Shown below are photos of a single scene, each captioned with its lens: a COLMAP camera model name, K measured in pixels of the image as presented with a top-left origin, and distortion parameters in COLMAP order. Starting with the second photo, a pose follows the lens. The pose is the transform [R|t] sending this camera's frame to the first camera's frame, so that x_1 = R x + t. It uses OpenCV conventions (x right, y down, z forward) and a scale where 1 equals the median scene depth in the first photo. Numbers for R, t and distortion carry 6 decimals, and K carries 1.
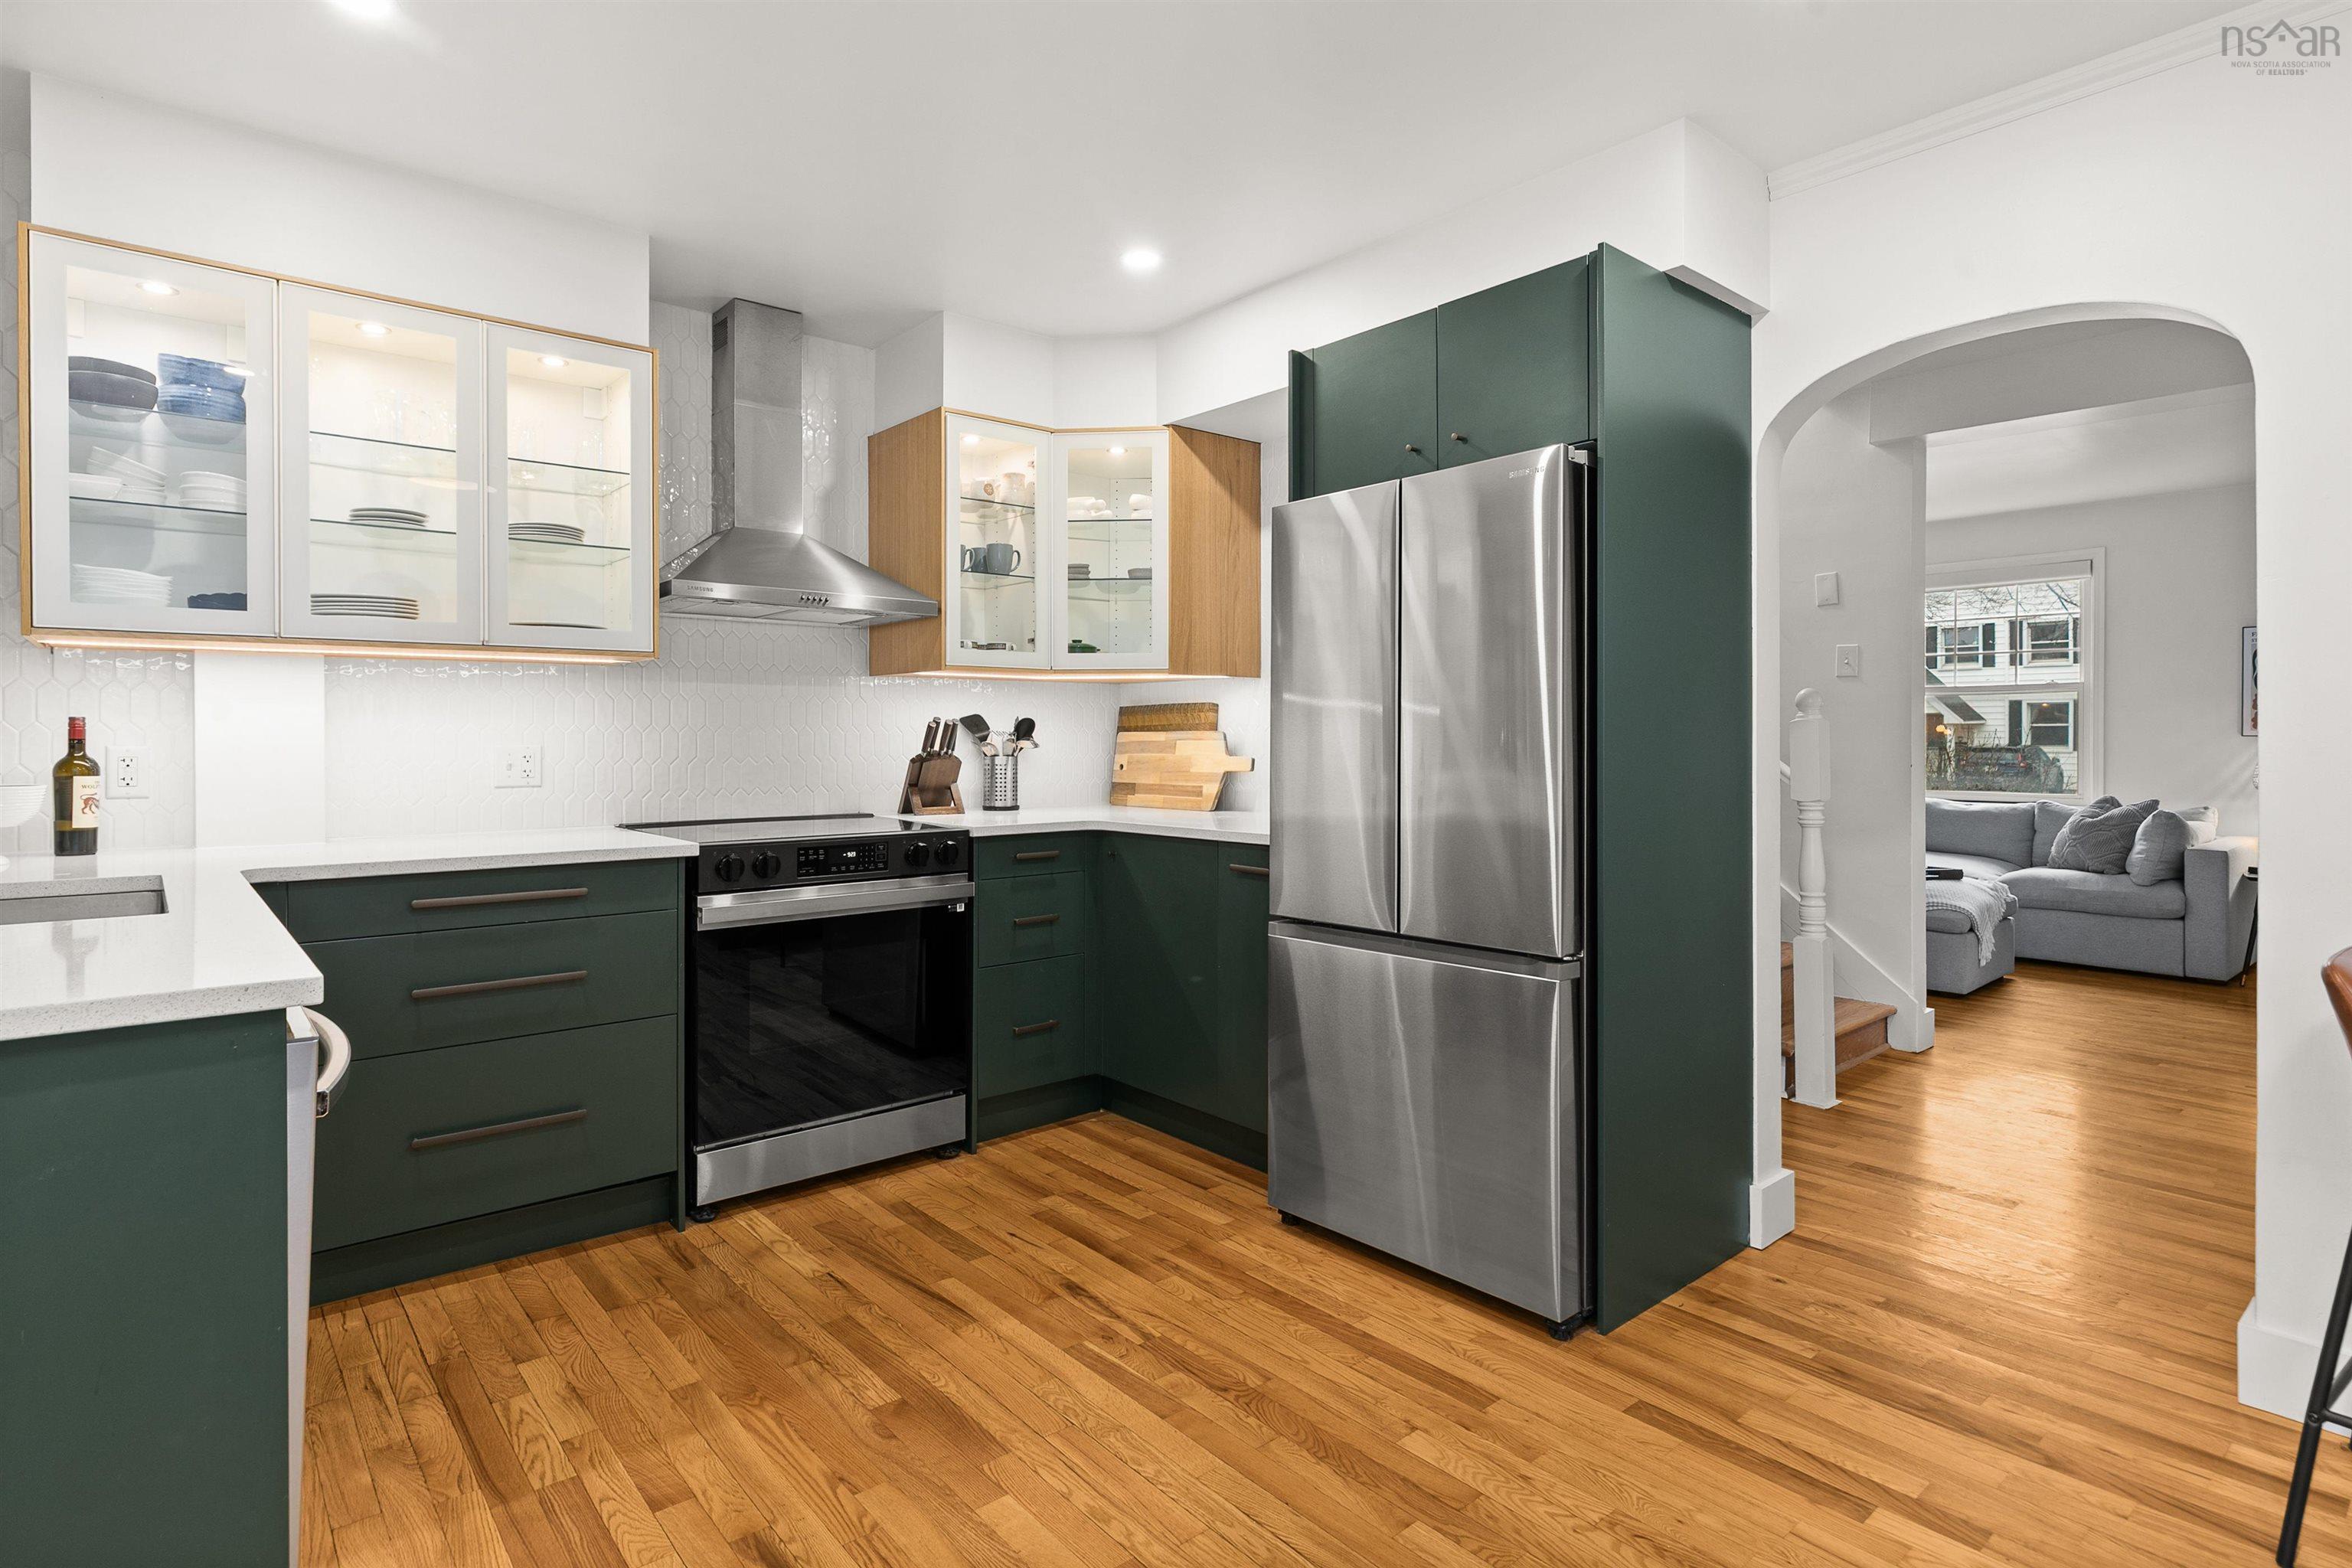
lens RADIAL K [[1211.6, 0, 1181.6], [0, 1211.6, 739.1], [0, 0, 1]] dist [0.000967, 0.000395]
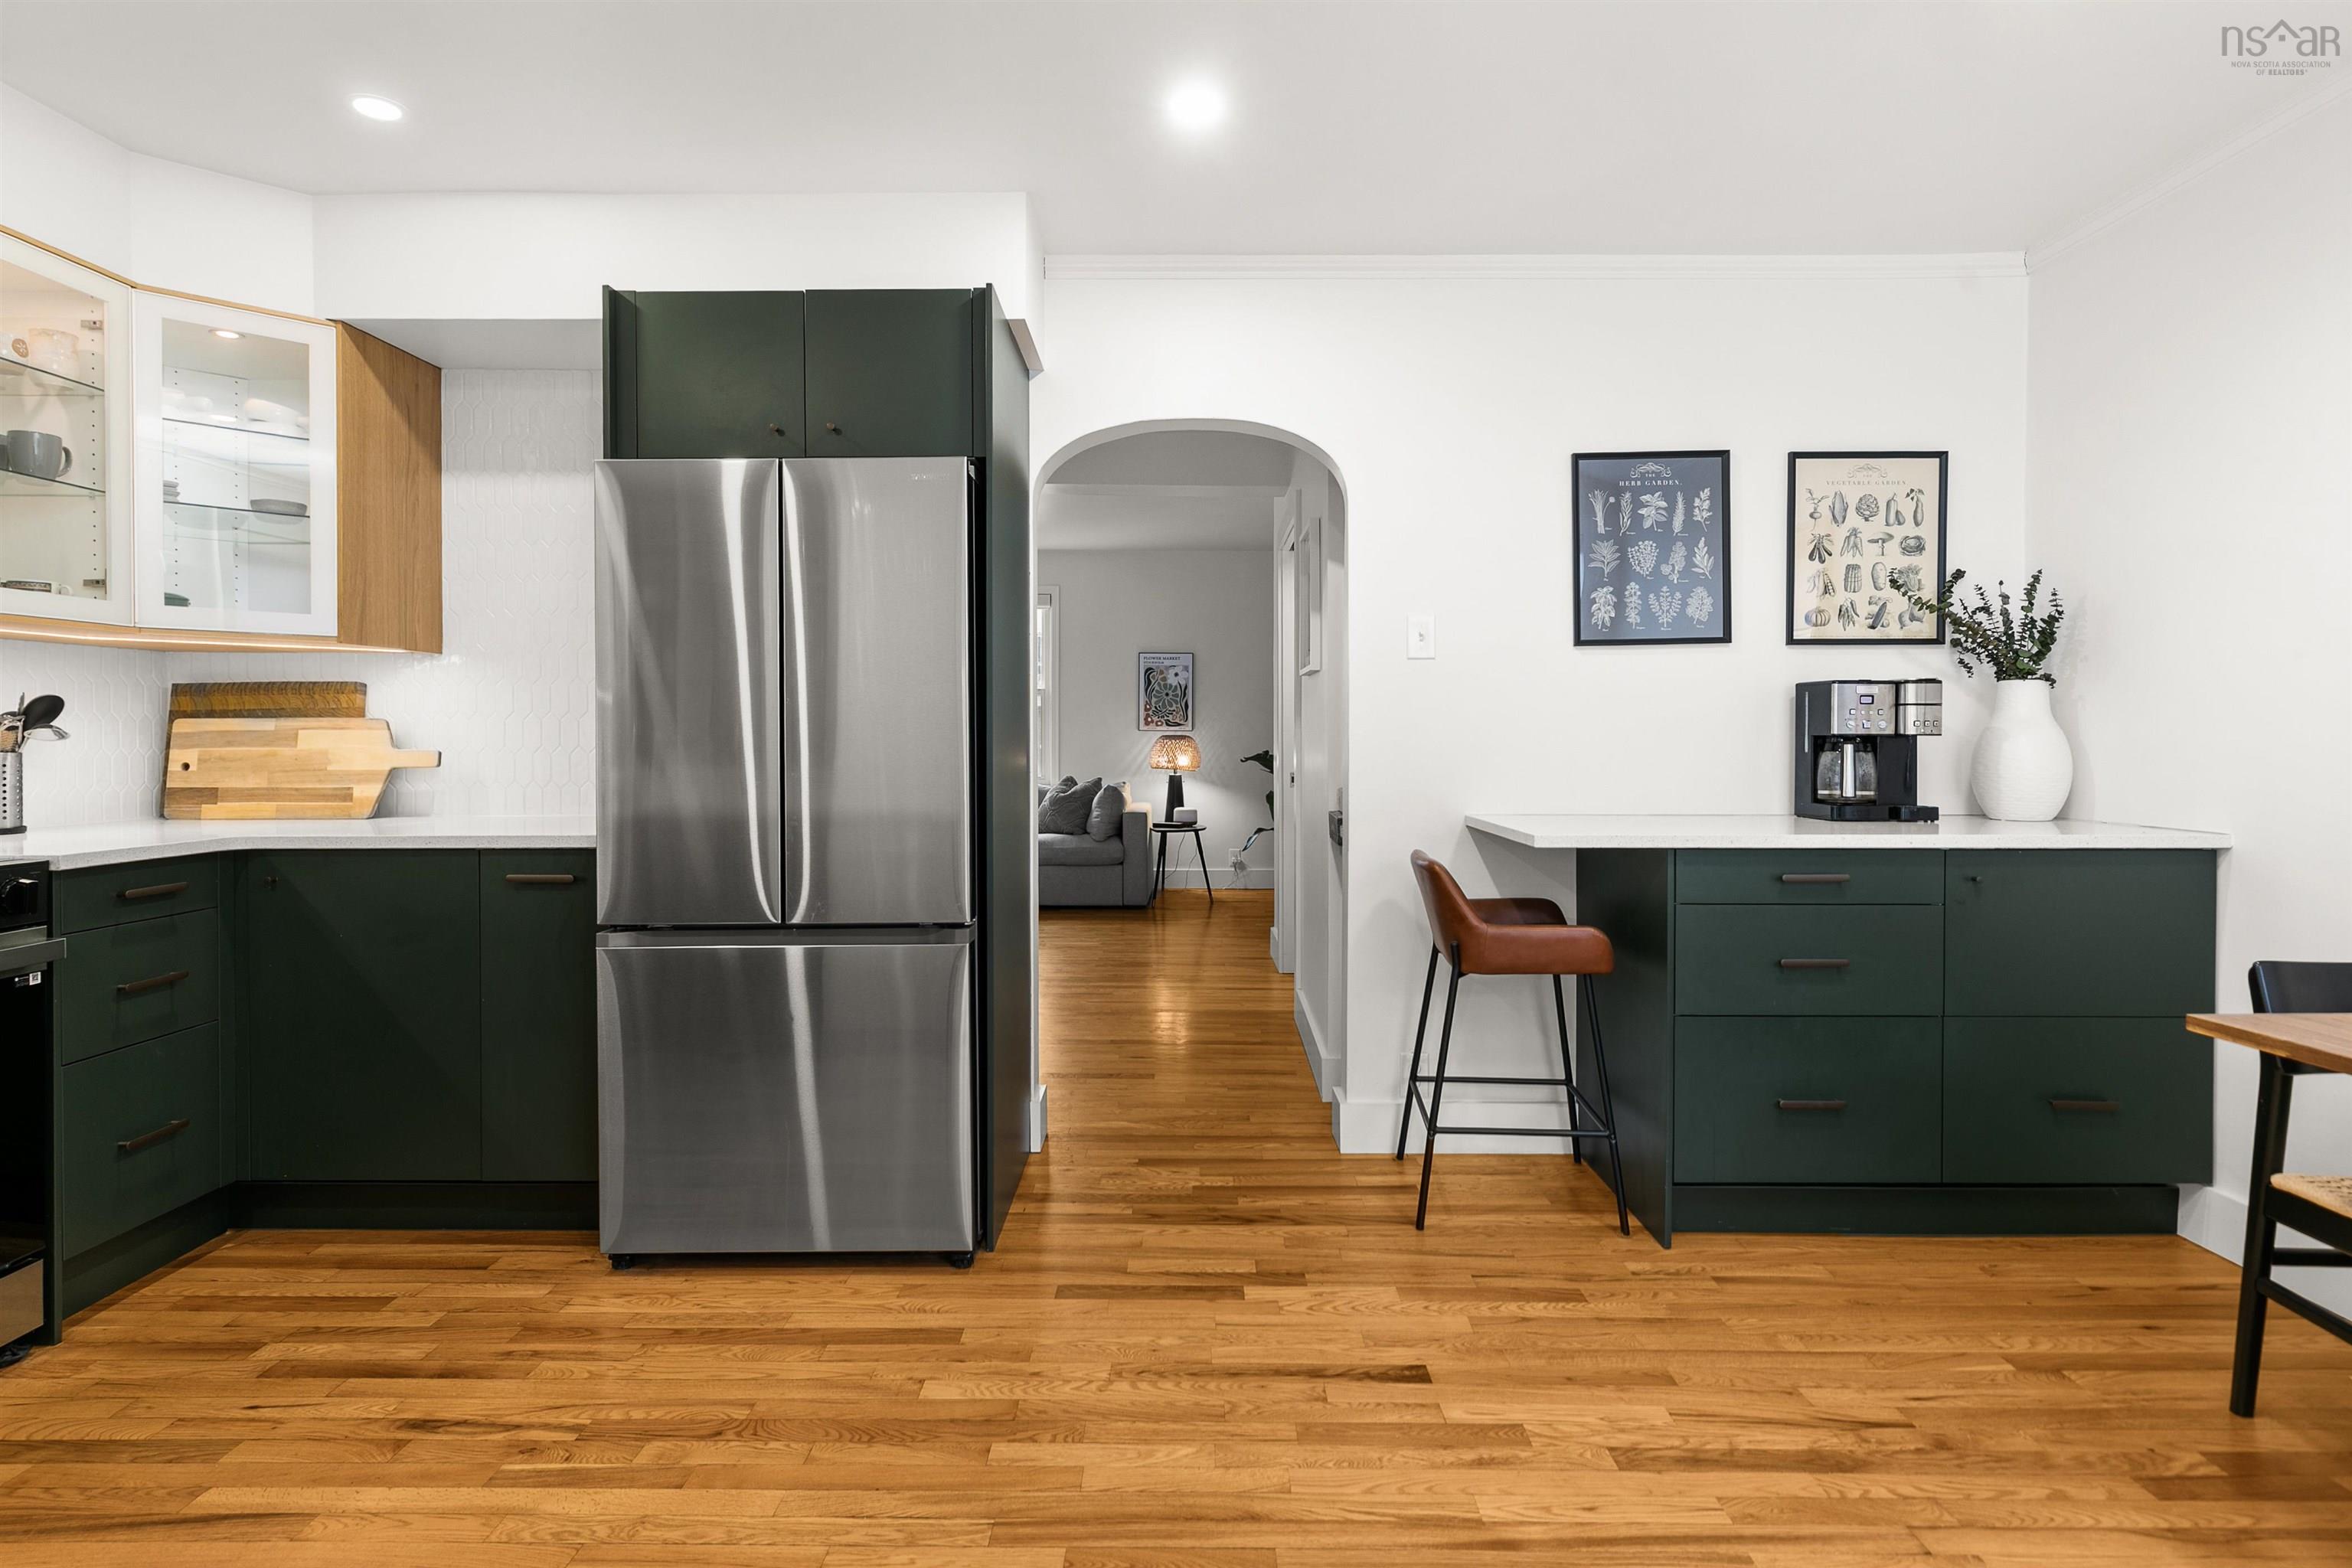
lens RADIAL K [[1211.6, 0, 1191.7], [0, 1211.6, 750.4], [0, 0, 1]] dist [0.000967, 0.000395]
pose [[0.648971, -0.009821, 0.760750, -0.304182], [0.001246, 0.999929, 0.011846, 0.007872], [-0.760812, -0.006740, 0.648937, 0.099410]]
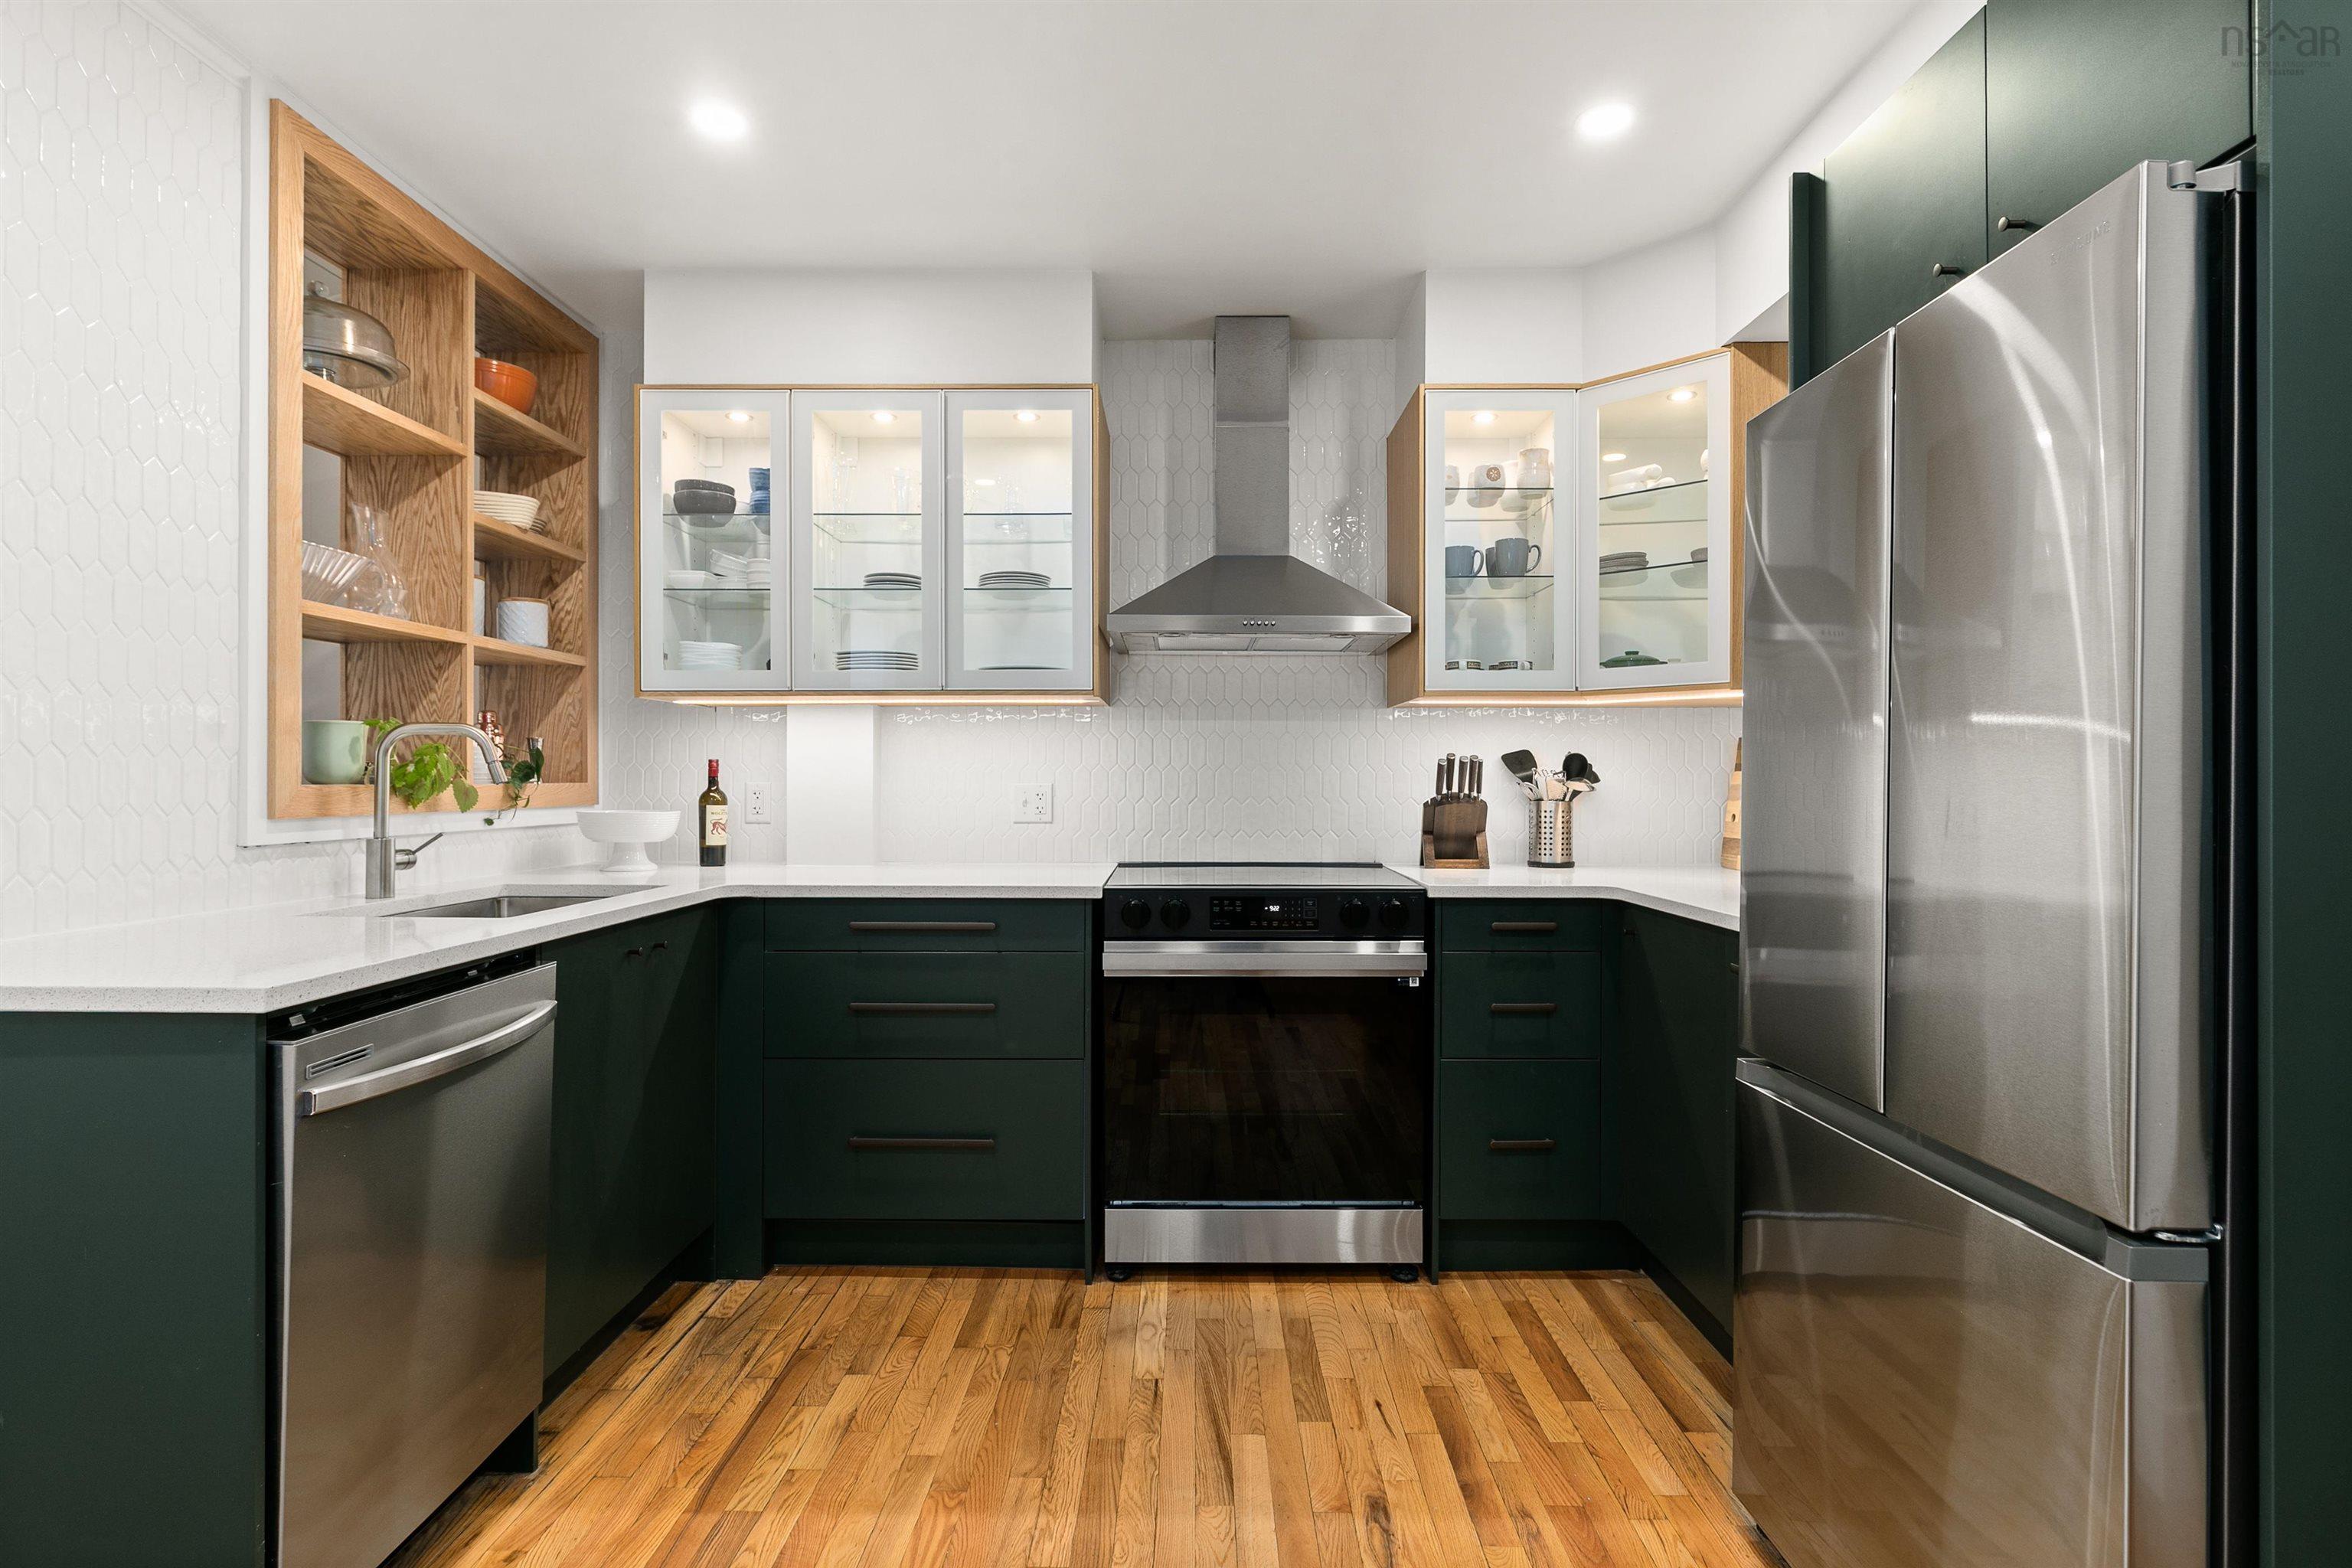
lens RADIAL K [[1211.6, 0, 1179.6], [0, 1211.6, 779.3], [0, 0, 1]] dist [0.000967, 0.000395]
pose [[0.755038, 0.001077, -0.655680, 0.263571], [-0.004027, 0.999987, -0.002994, 0.003986], [0.655668, 0.004901, 0.755033, 0.298309]]
